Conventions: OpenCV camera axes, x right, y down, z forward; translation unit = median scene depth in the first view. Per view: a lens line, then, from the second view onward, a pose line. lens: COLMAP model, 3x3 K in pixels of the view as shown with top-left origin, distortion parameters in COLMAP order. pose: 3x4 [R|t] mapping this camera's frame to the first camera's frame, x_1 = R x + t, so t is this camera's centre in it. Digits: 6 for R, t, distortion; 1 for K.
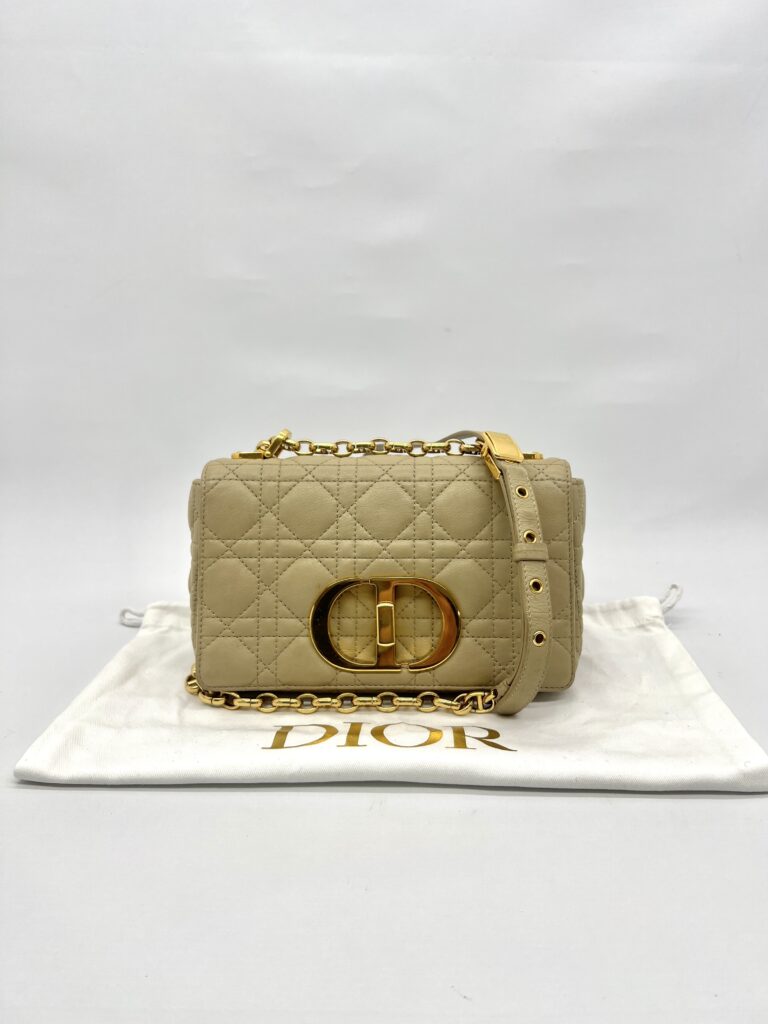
lens RADIAL K [[872.8, 0, 384.6], [0, 872.8, 511.8], [0, 0, 1]] dist [0.068413, 0.000738]
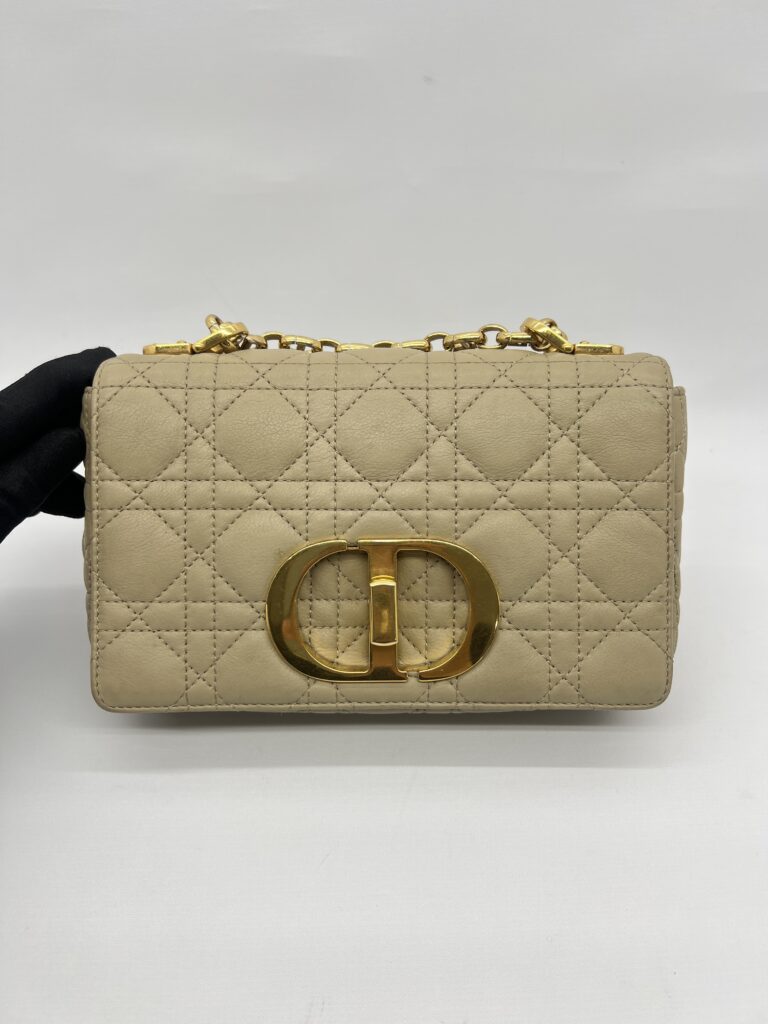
lens RADIAL K [[872.8, 0, 386.8], [0, 872.8, 506.4], [0, 0, 1]] dist [0.068413, 0.000738]
pose [[0.999246, -0.005581, 0.038422, -0.020681], [0.002327, 0.996446, 0.084206, -0.003601], [-0.038755, -0.084053, 0.995707, 0.355076]]
